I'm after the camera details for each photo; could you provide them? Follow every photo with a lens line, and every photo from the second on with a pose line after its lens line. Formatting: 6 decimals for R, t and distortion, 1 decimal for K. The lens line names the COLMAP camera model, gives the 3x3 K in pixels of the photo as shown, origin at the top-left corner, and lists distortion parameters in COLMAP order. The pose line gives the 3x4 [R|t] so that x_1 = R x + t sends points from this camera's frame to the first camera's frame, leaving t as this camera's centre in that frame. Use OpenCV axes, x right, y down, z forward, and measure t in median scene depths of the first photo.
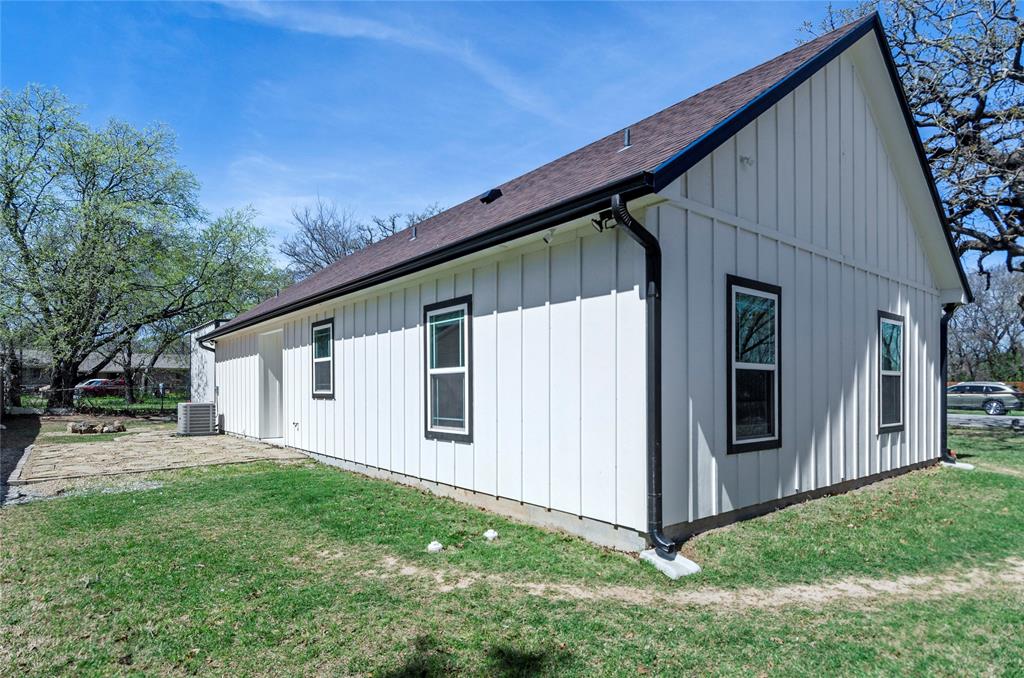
lens RADIAL K [[566.3, 0, 506.3], [0, 566.3, 398.0], [0, 0, 1]] dist [0.003350, -0.007304]
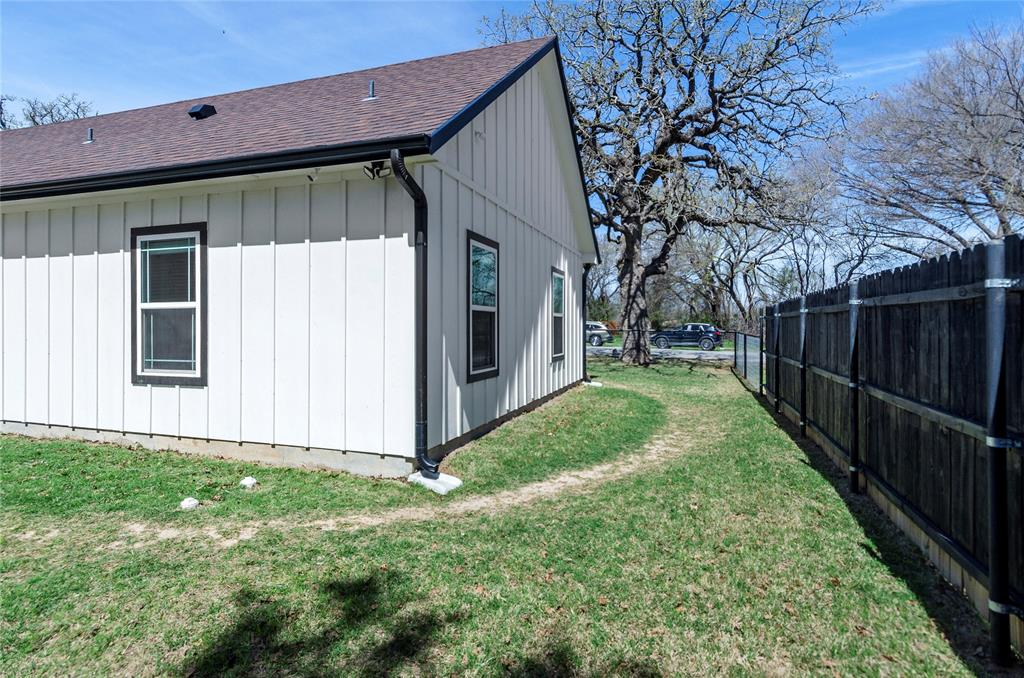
lens RADIAL K [[551.5, 0, 511.3], [0, 551.5, 331.5], [0, 0, 1]] dist [0.006608, -0.002642]
pose [[0.844672, -0.001618, 0.535281, -0.150301], [0.004617, 0.999980, -0.004263, -0.002404], [-0.535264, 0.006072, 0.844663, -0.009879]]
